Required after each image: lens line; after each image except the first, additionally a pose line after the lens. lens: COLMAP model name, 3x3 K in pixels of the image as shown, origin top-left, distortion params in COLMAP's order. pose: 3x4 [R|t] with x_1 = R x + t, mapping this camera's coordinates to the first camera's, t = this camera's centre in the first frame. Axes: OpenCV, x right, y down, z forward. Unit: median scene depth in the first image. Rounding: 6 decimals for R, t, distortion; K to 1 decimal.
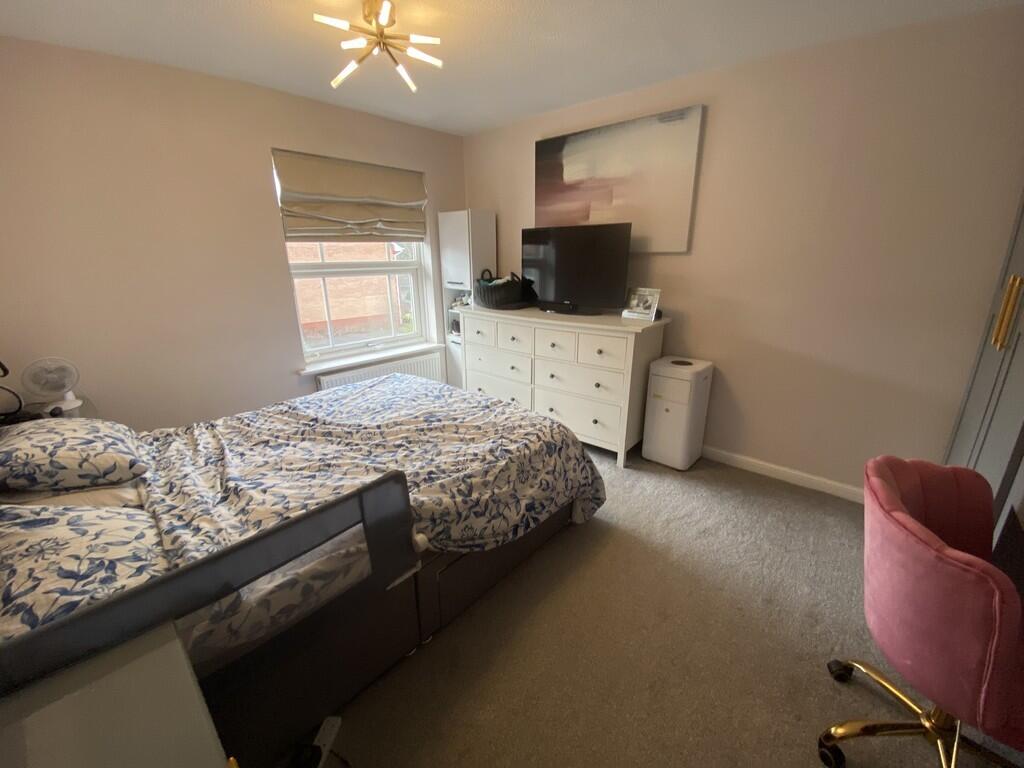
lens RADIAL K [[419.5, 0, 510.3], [0, 419.5, 382.6], [0, 0, 1]] dist [0.051243, -0.036128]
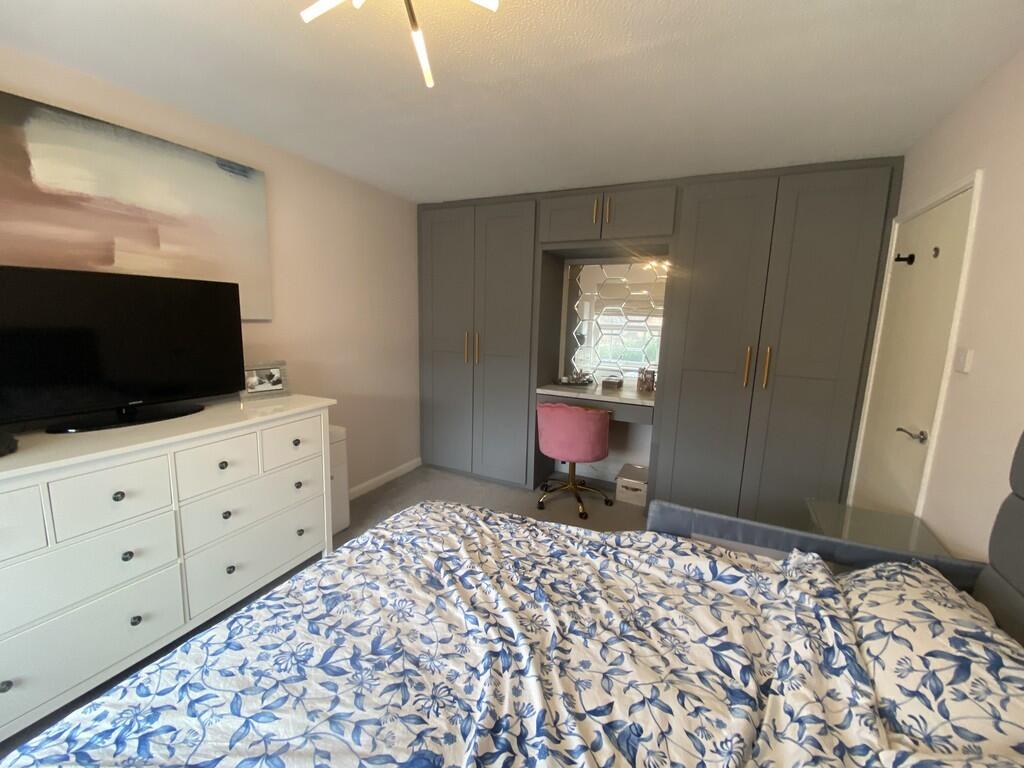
lens RADIAL K [[419.5, 0, 510.3], [0, 419.5, 382.6], [0, 0, 1]] dist [0.051243, -0.036128]
pose [[-0.287967, -0.147247, 0.946252, -0.679678], [0.257072, 0.939954, 0.224500, -0.273504], [-0.922491, 0.307904, -0.232823, 0.835603]]
